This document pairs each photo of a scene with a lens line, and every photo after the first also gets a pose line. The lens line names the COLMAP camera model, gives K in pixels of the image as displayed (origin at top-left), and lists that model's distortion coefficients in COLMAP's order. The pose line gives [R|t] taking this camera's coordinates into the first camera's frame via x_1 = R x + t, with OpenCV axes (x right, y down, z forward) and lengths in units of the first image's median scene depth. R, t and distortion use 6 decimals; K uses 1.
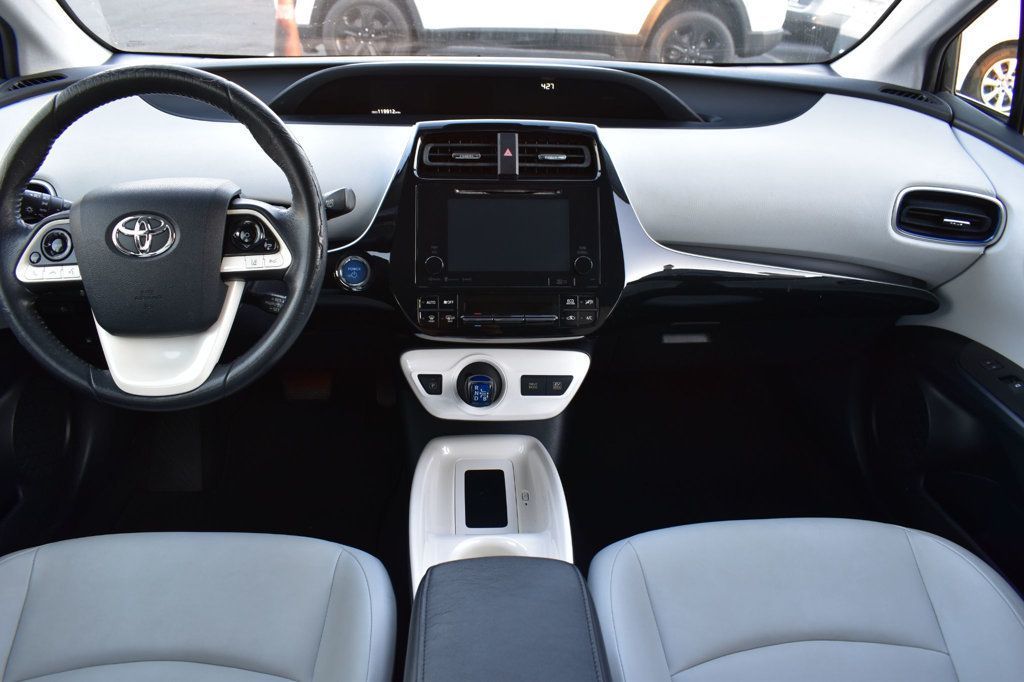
lens RADIAL K [[808.7, 0, 513.5], [0, 808.7, 340.1], [0, 0, 1]] dist [-0.100902, 0.002803]
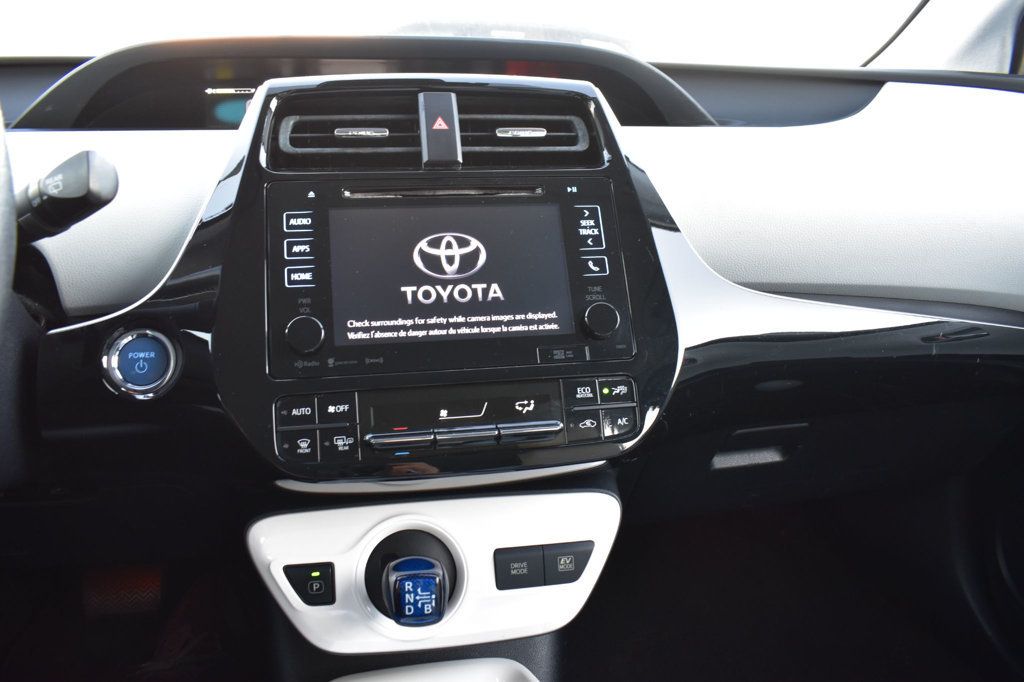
lens RADIAL K [[808.7, 0, 516.6], [0, 808.7, 335.3], [0, 0, 1]] dist [-0.100902, 0.002803]
pose [[0.989834, -0.060866, 0.128548, -0.033364], [0.085519, 0.976874, -0.195970, 0.013038], [-0.113648, 0.204971, 0.972148, 0.500963]]
